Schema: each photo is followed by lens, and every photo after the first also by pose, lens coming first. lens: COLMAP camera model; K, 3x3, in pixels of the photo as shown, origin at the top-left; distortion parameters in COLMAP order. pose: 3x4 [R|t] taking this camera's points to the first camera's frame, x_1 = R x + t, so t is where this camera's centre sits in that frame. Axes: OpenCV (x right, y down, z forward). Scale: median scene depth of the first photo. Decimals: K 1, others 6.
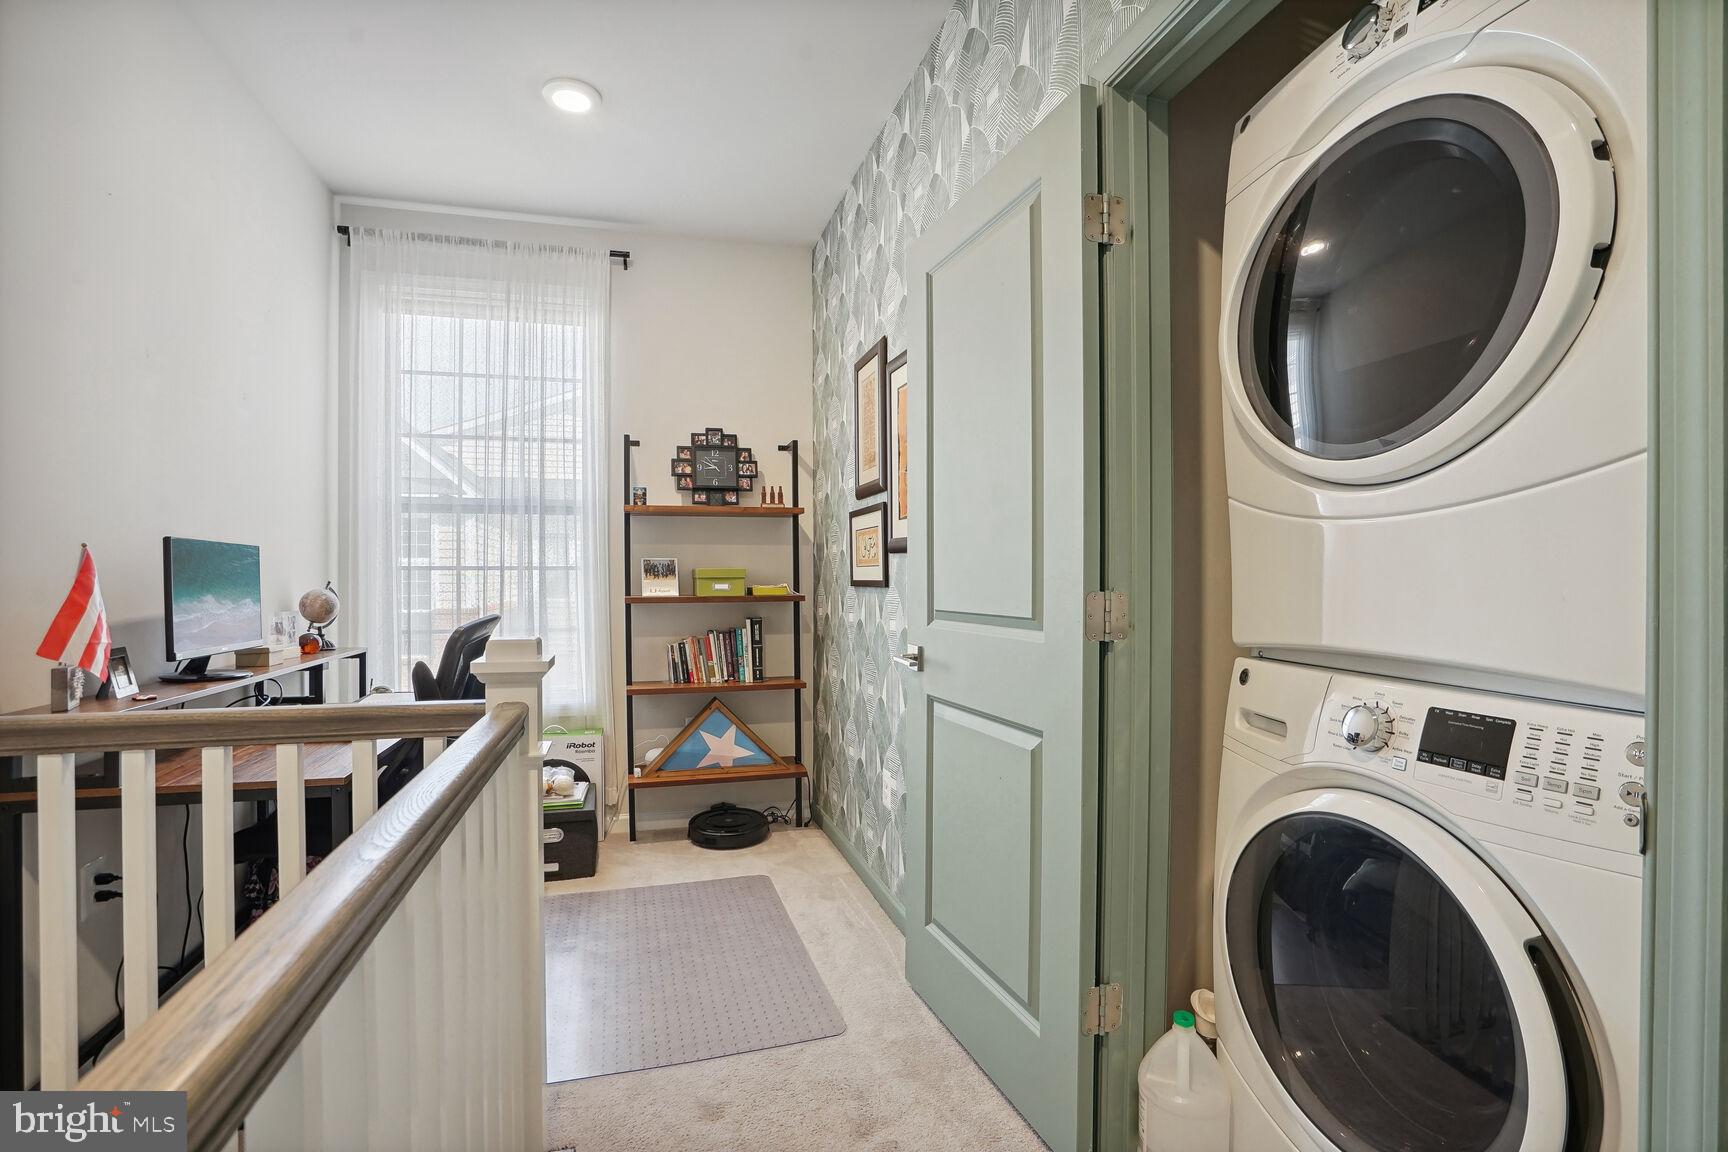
lens RADIAL K [[814.0, 0, 859.9], [0, 814.0, 578.8], [0, 0, 1]] dist [-0.059003, 0.023011]
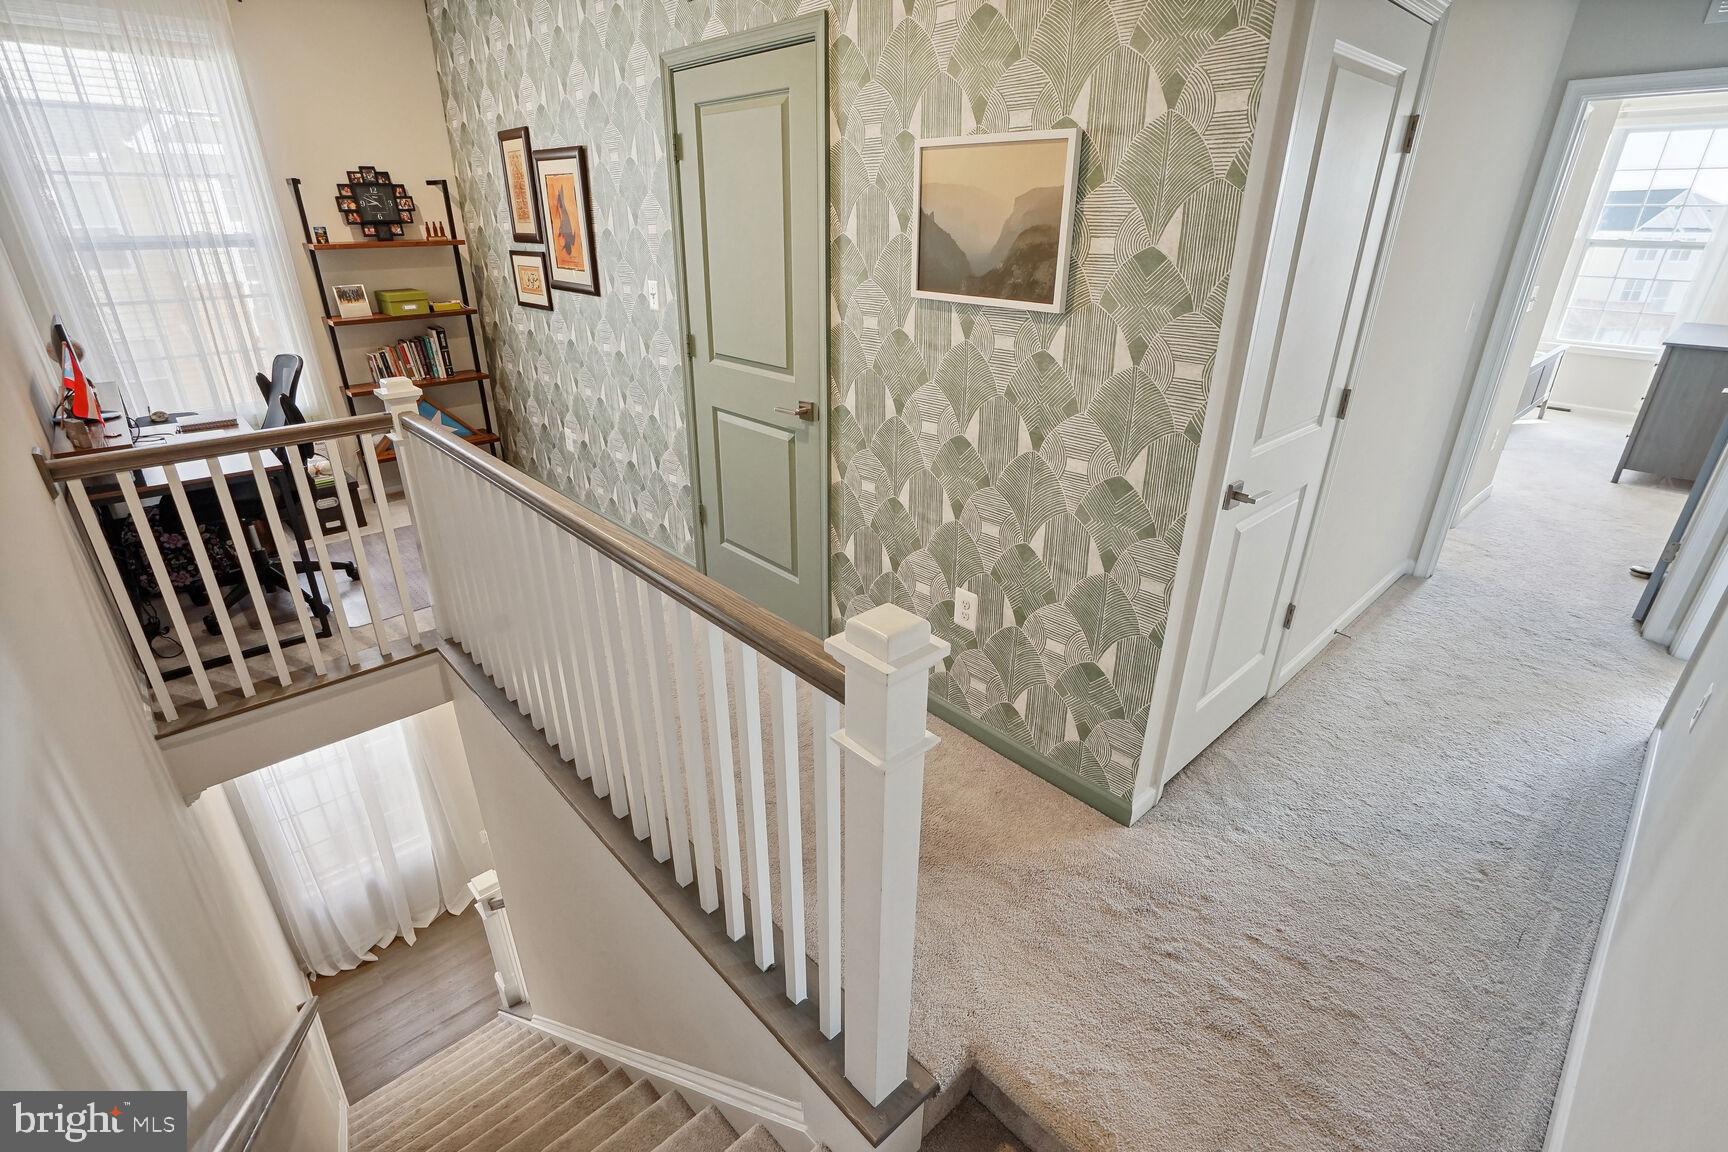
lens RADIAL K [[814.0, 0, 859.9], [0, 814.0, 578.8], [0, 0, 1]] dist [-0.059003, 0.023011]
pose [[0.892065, -0.181372, 0.413914, -0.128984], [-0.004068, 0.912666, 0.408687, -0.114761], [-0.451889, -0.366259, 0.813419, -0.522306]]
